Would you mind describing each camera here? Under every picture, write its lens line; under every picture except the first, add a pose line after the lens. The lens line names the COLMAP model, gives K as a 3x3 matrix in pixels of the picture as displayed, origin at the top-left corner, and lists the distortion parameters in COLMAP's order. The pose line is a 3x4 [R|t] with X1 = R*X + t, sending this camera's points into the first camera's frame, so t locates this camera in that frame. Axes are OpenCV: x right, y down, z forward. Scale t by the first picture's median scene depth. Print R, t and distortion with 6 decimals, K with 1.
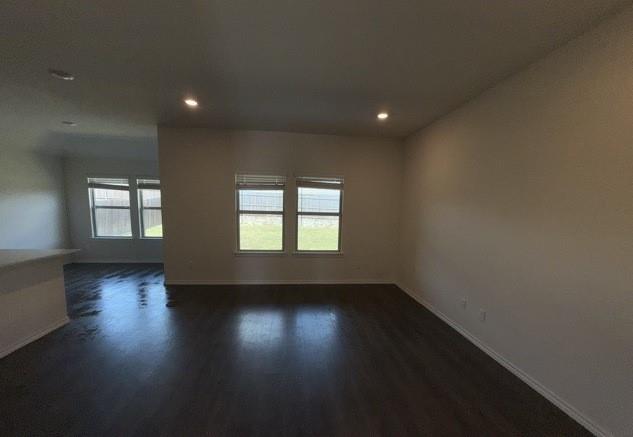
lens RADIAL K [[256.1, 0, 318.1], [0, 256.1, 239.0], [0, 0, 1]] dist [0.000322, 0.000159]
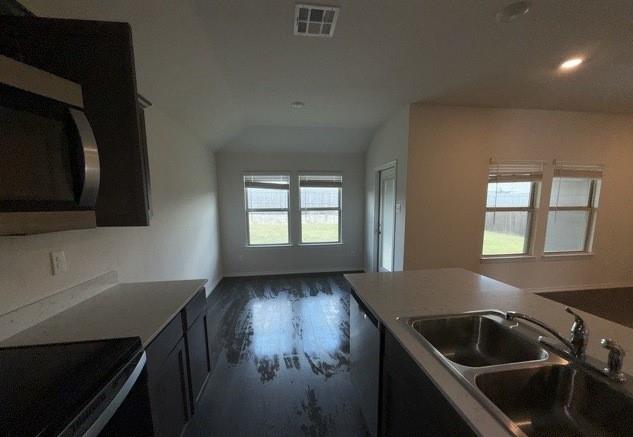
lens RADIAL K [[256.1, 0, 318.1], [0, 256.1, 239.0], [0, 0, 1]] dist [0.000322, 0.000159]
pose [[0.998526, -0.040795, 0.035800, -0.793421], [0.040137, 0.999015, 0.018931, -0.043756], [-0.036537, -0.017467, 0.999180, 0.173107]]
